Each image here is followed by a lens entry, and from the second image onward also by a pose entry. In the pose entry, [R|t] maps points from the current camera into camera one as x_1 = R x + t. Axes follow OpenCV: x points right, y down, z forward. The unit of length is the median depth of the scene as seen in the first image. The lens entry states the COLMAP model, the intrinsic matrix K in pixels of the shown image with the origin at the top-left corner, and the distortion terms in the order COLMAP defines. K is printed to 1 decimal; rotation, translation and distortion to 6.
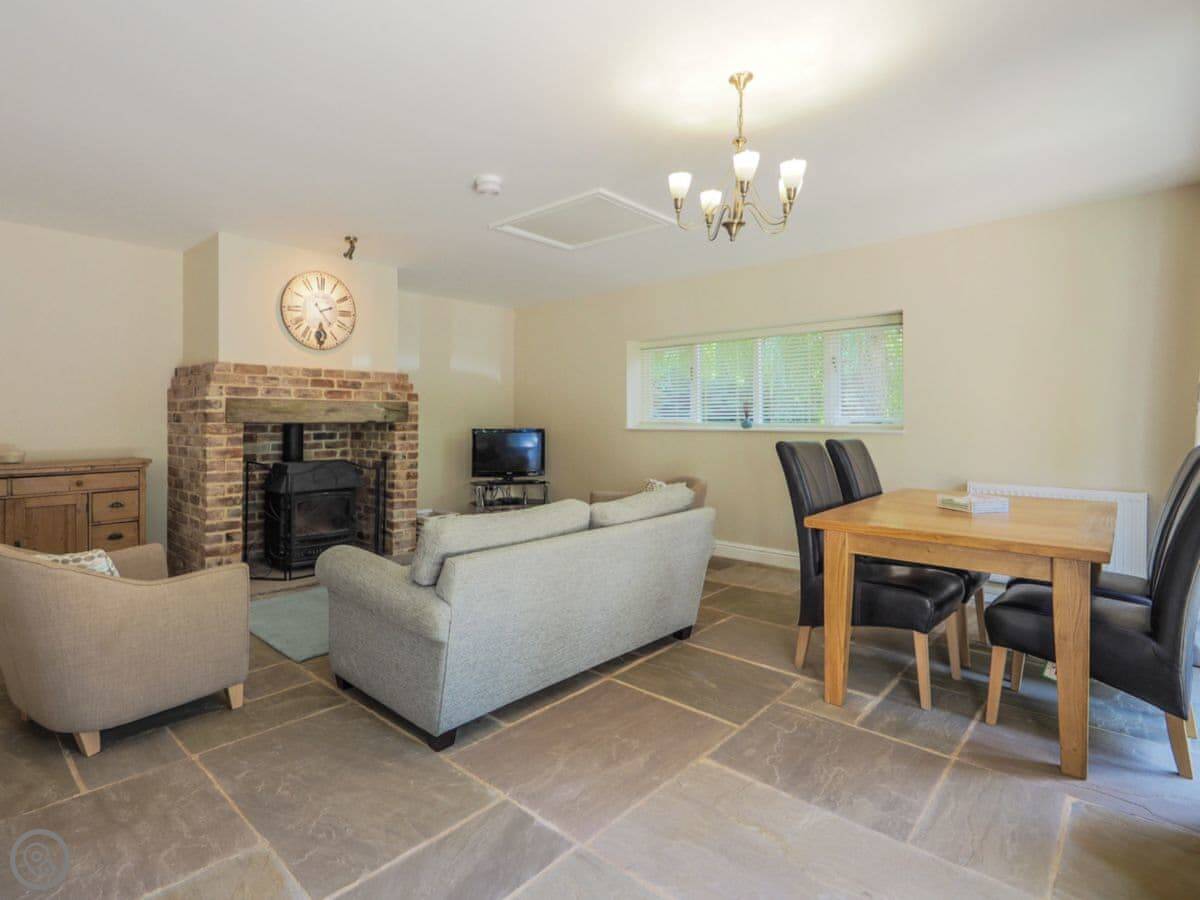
lens RADIAL K [[599.5, 0, 598.8], [0, 599.5, 416.3], [0, 0, 1]] dist [0.022152, -0.020791]
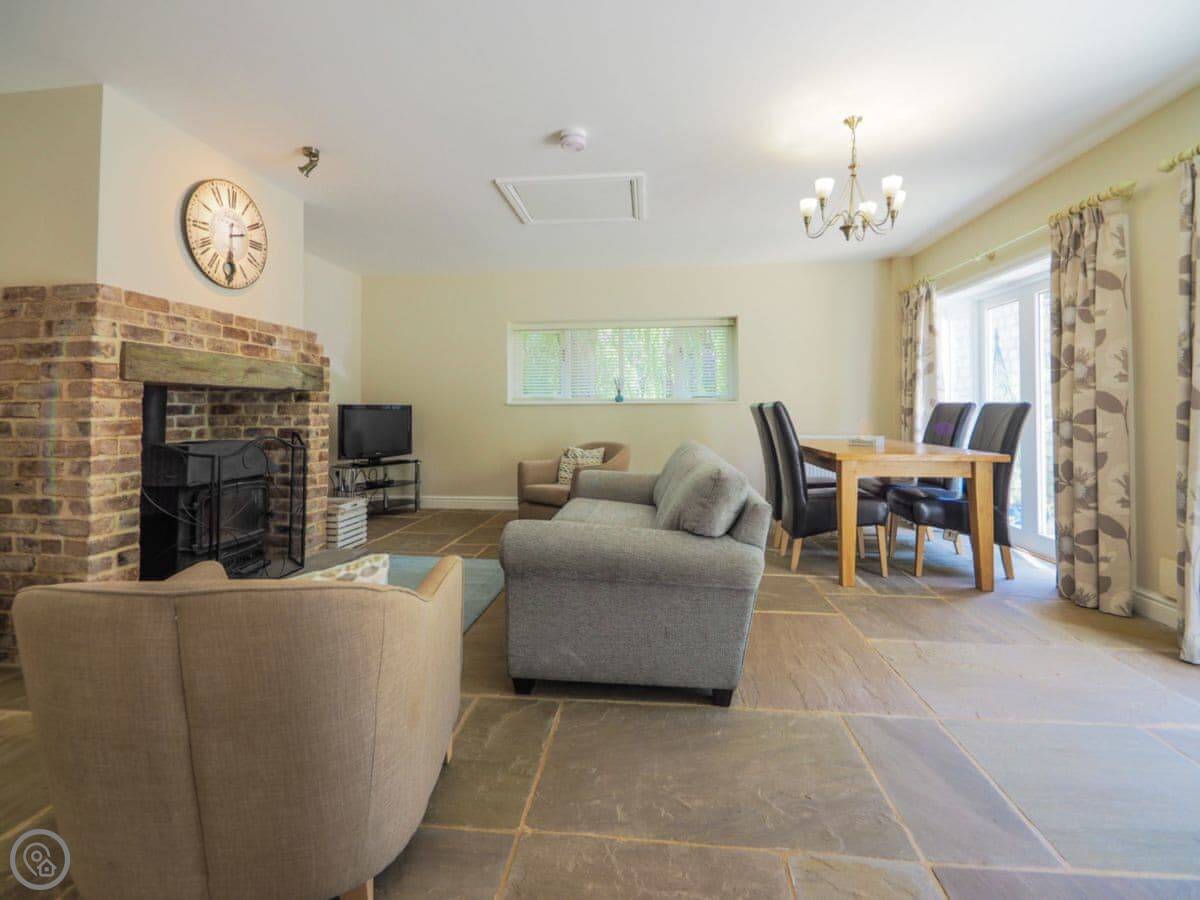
lens RADIAL K [[517.5, 0, 601.1], [0, 517.5, 401.1], [0, 0, 1]] dist [0.000493, -0.000414]
pose [[0.806612, 0.003666, 0.591070, -0.515154], [0.005612, 0.999888, -0.013860, 0.042225], [-0.591054, 0.014496, 0.806501, 0.246217]]
